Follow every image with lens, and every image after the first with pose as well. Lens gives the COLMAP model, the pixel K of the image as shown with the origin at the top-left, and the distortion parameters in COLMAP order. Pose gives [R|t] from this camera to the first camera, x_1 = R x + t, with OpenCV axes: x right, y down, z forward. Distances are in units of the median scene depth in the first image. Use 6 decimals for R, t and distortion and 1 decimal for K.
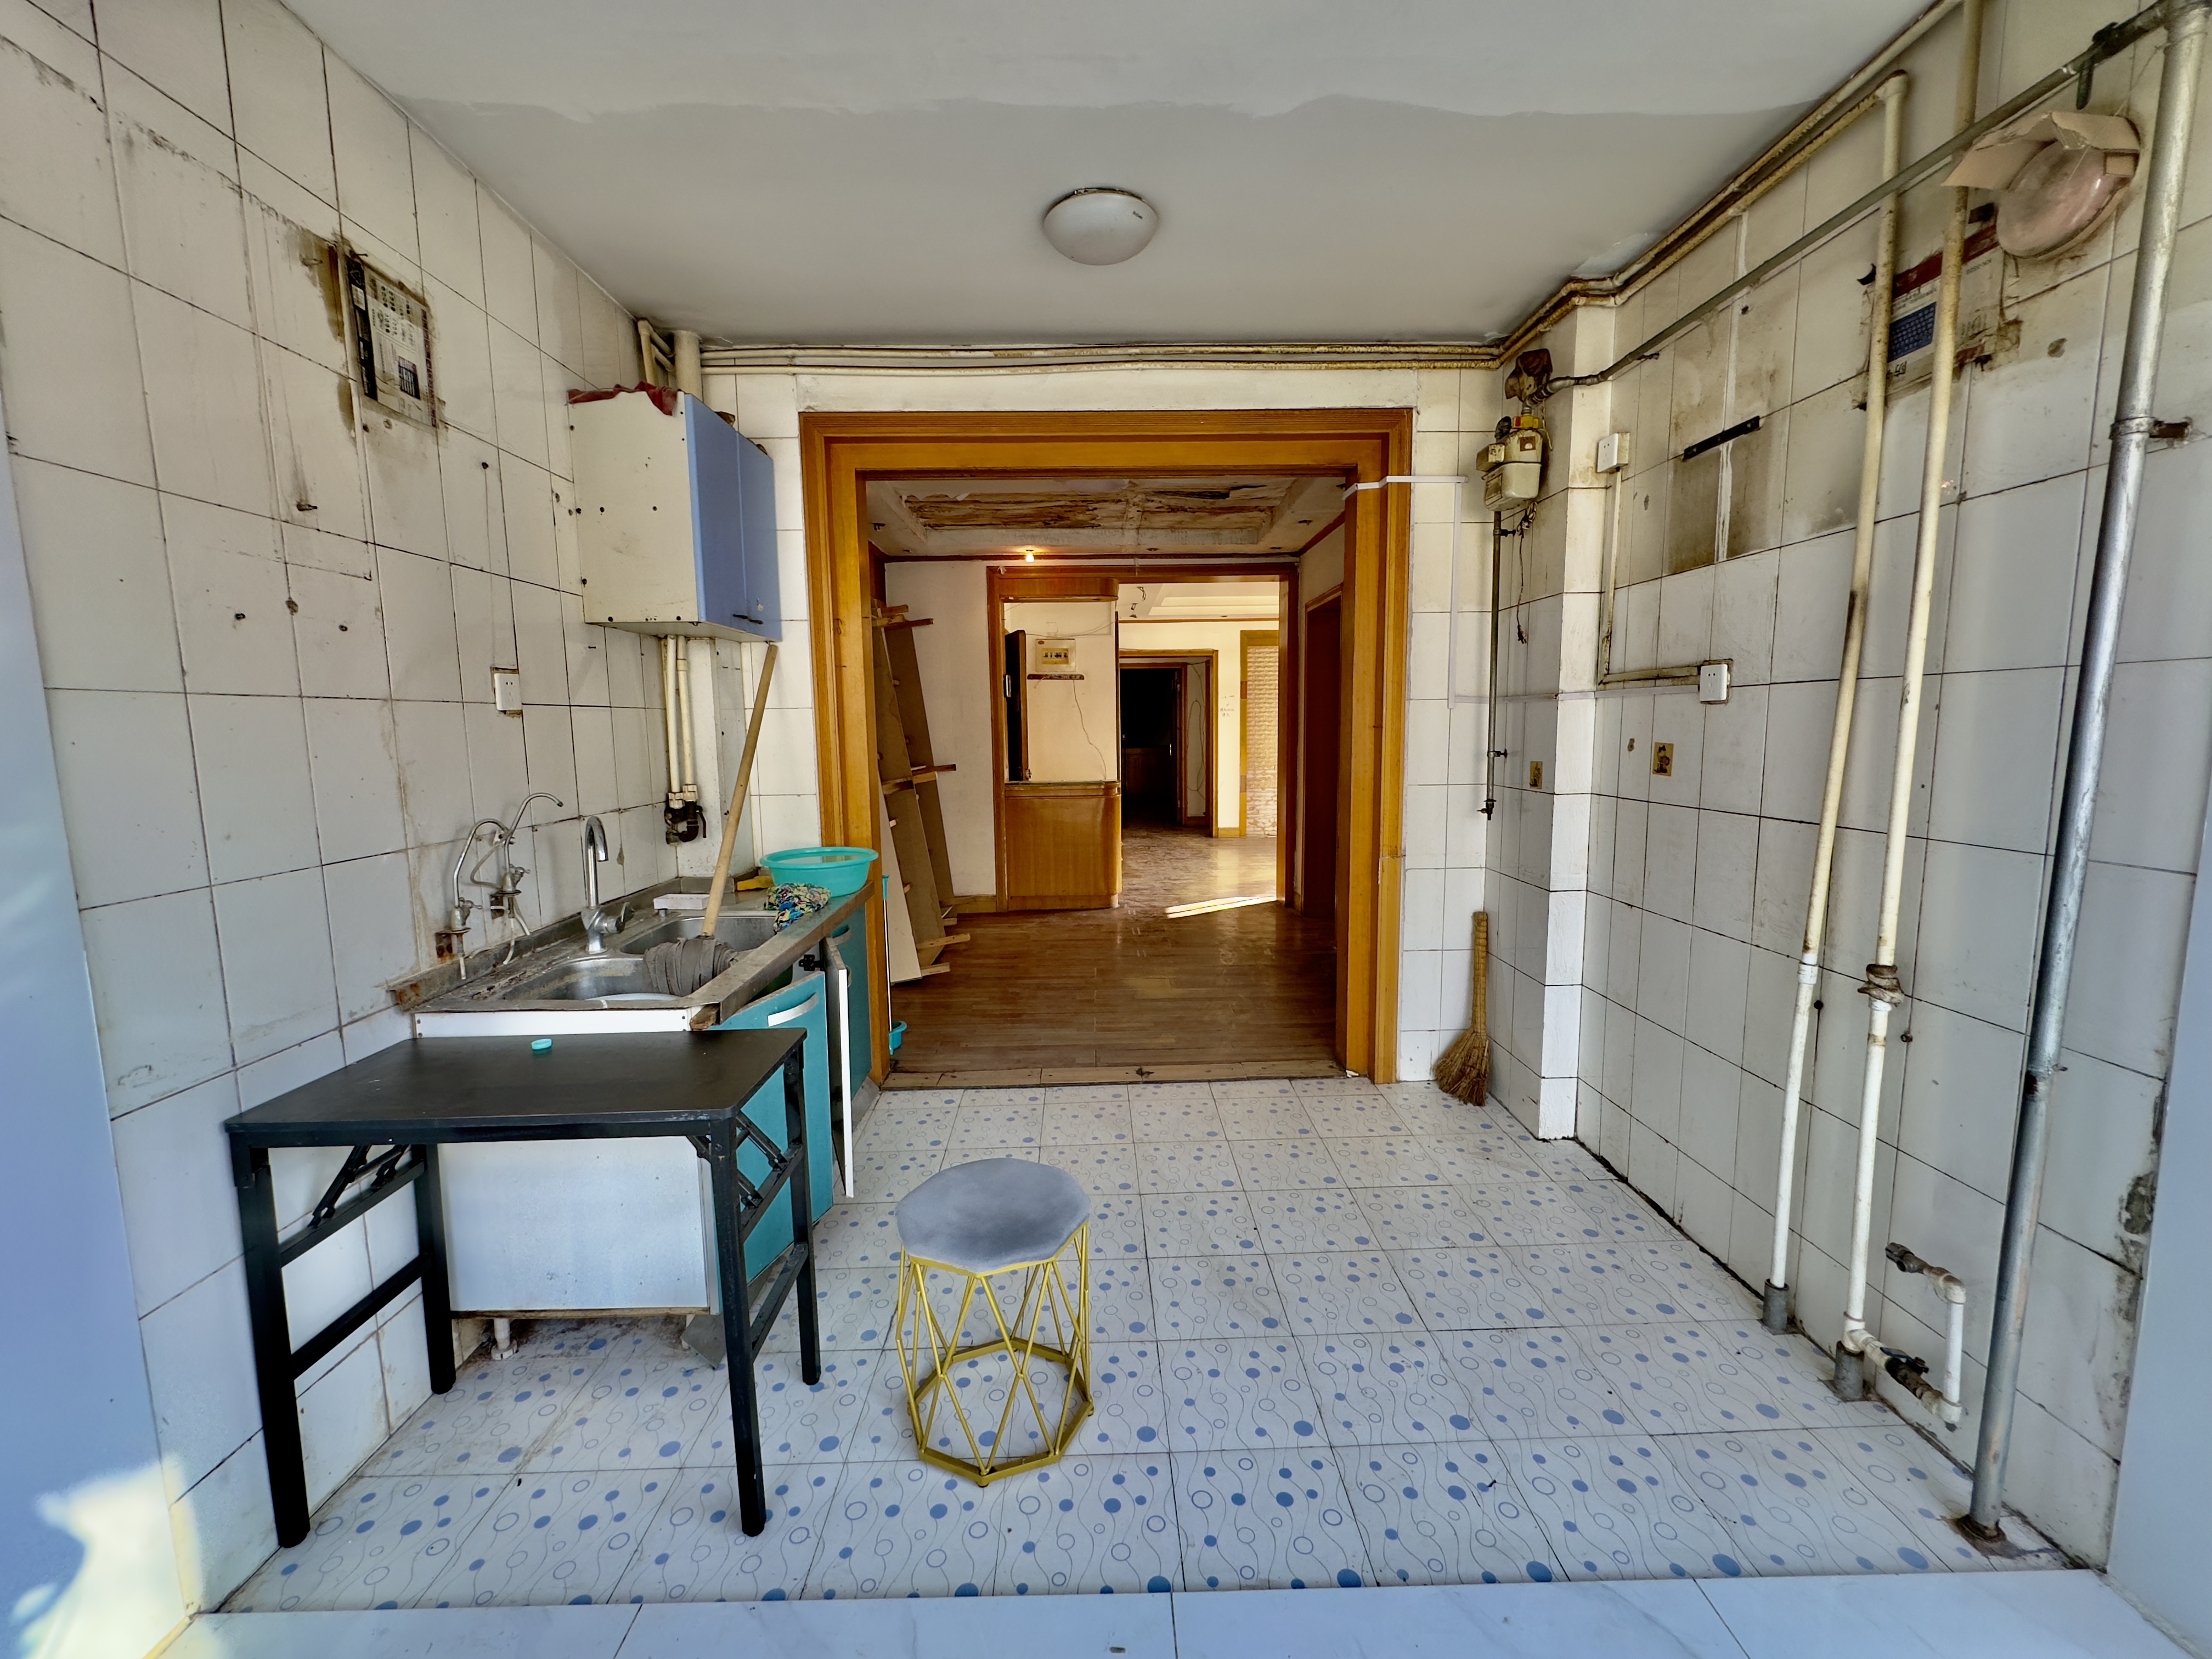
lens RADIAL K [[889.2, 0, 1113.0], [0, 889.2, 829.1], [0, 0, 1]] dist [0.000400, 0.000071]
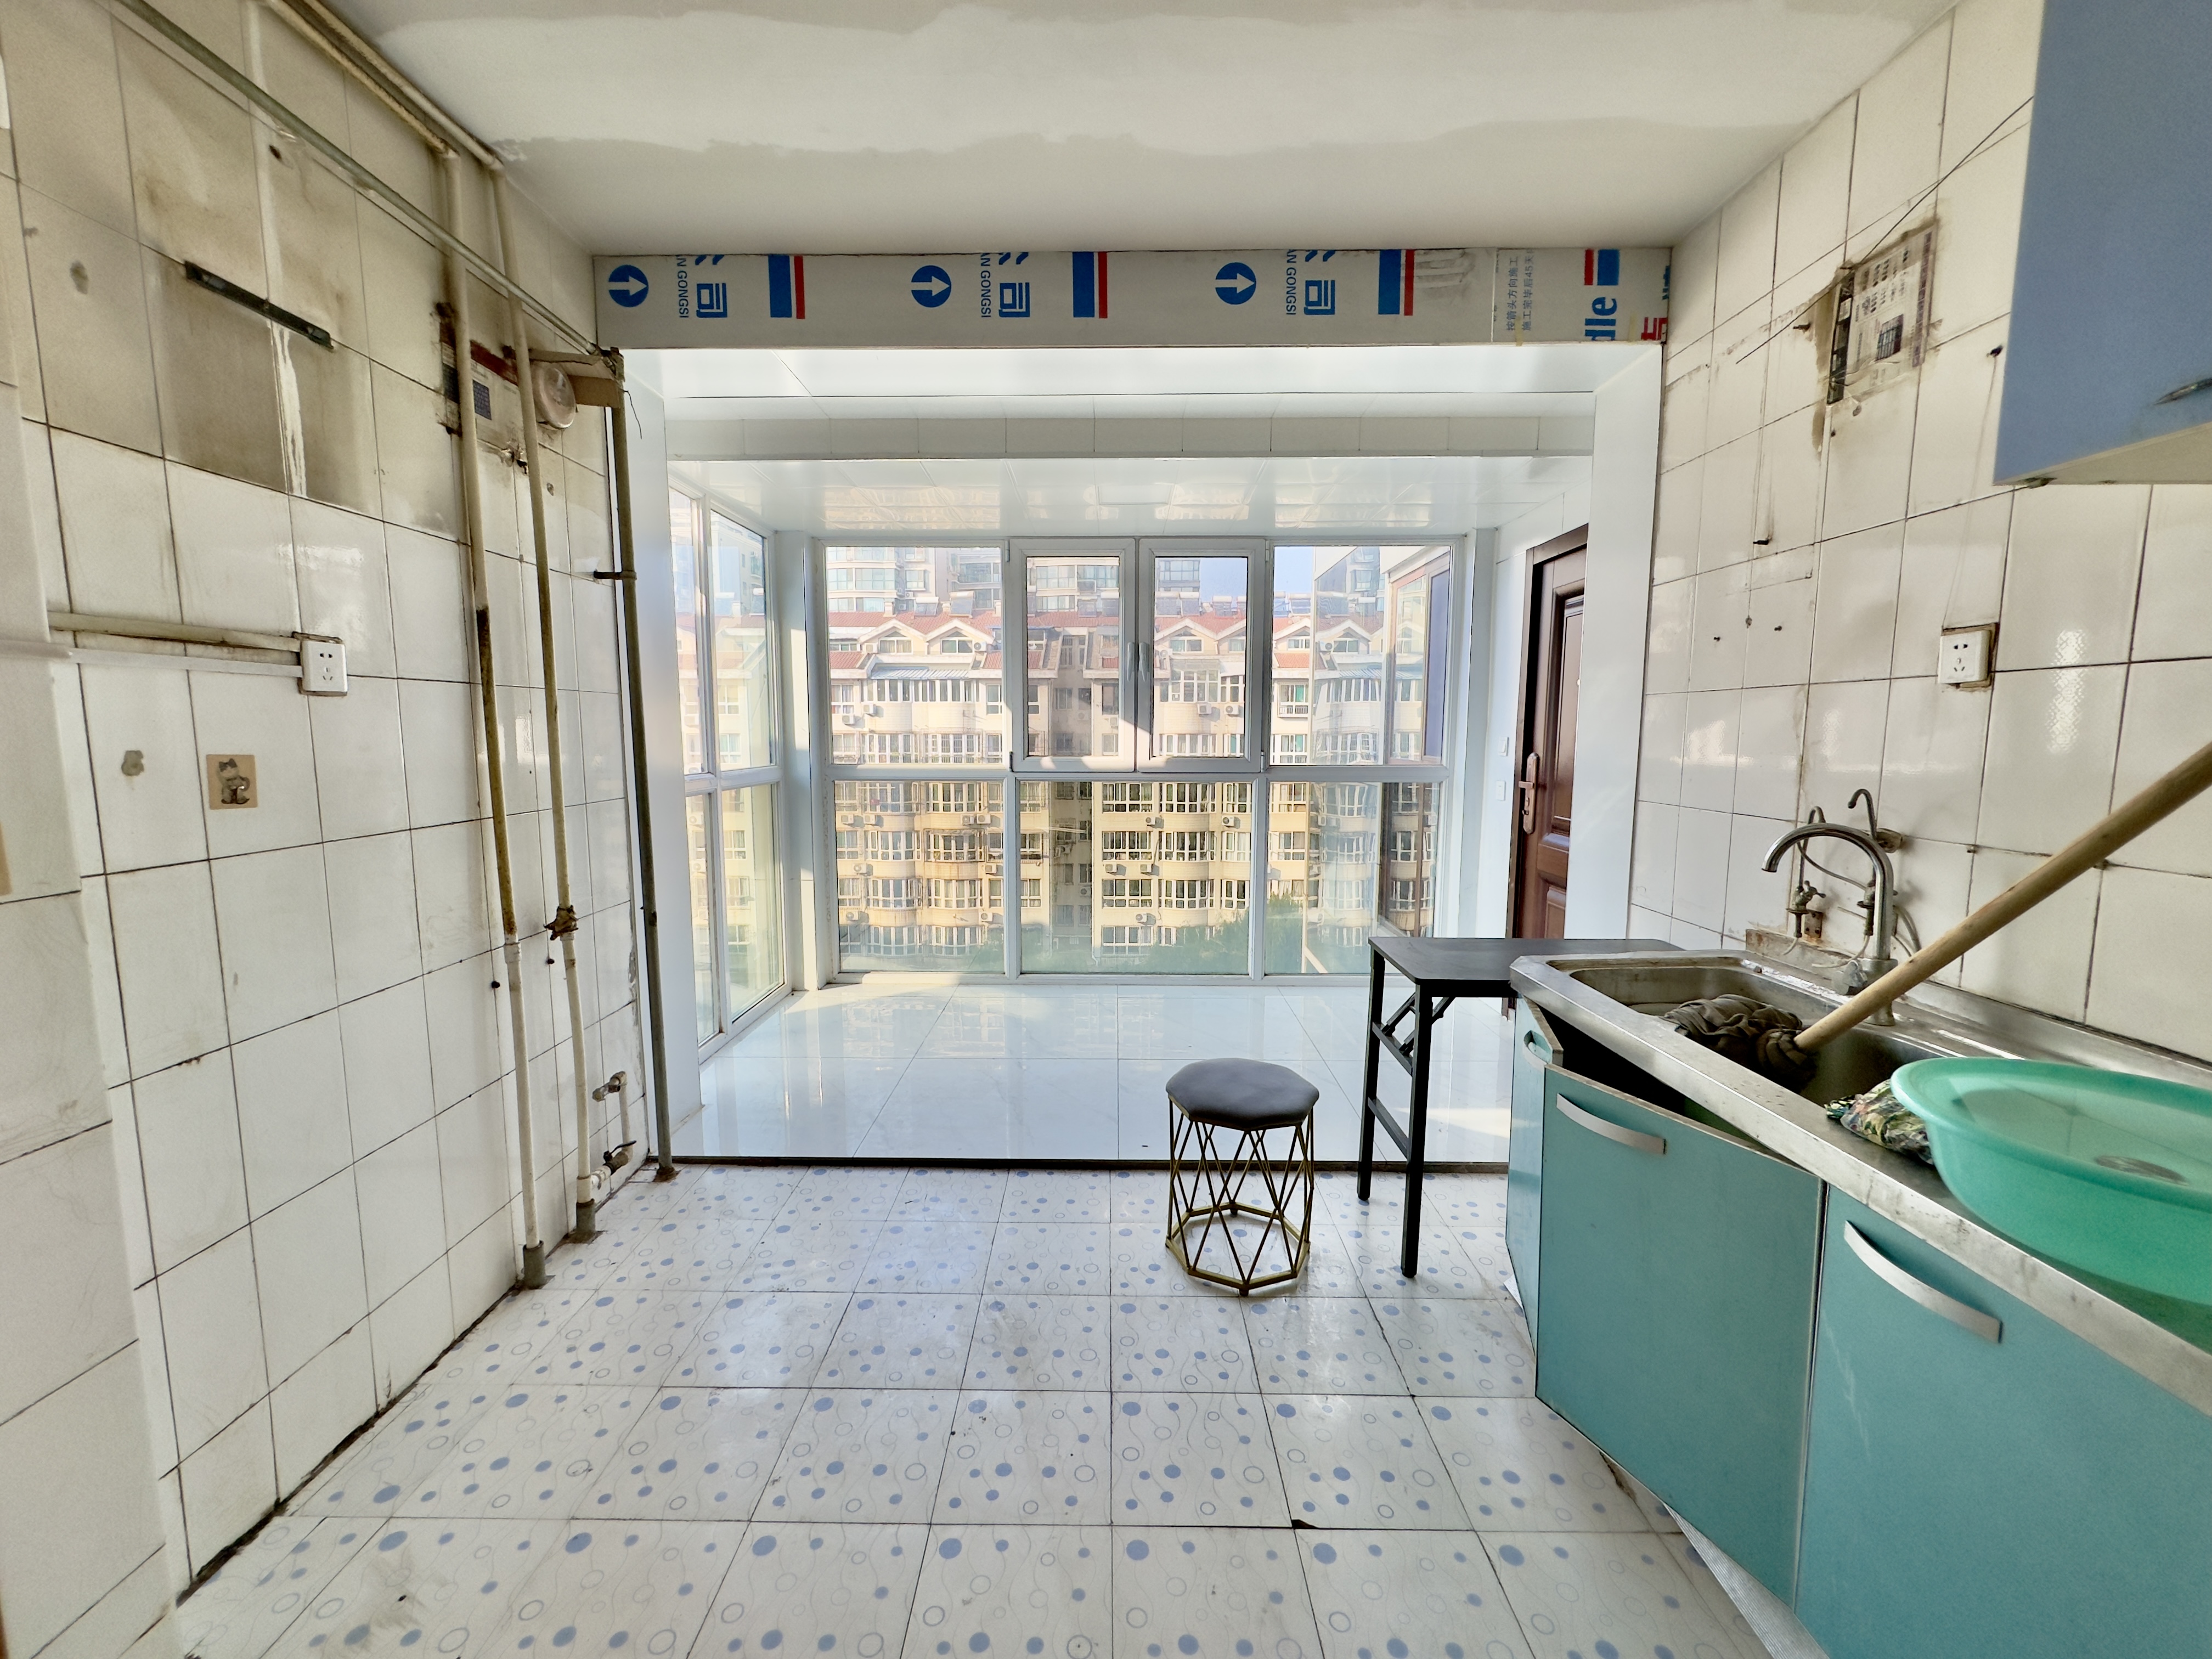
lens RADIAL K [[889.2, 0, 1100.1], [0, 889.2, 829.0], [0, 0, 1]] dist [0.000400, 0.000071]
pose [[-0.999167, 0.008491, 0.039906, 0.010597], [0.017443, 0.973112, 0.229671, -0.157661], [-0.036882, 0.230176, -0.972450, 1.414382]]
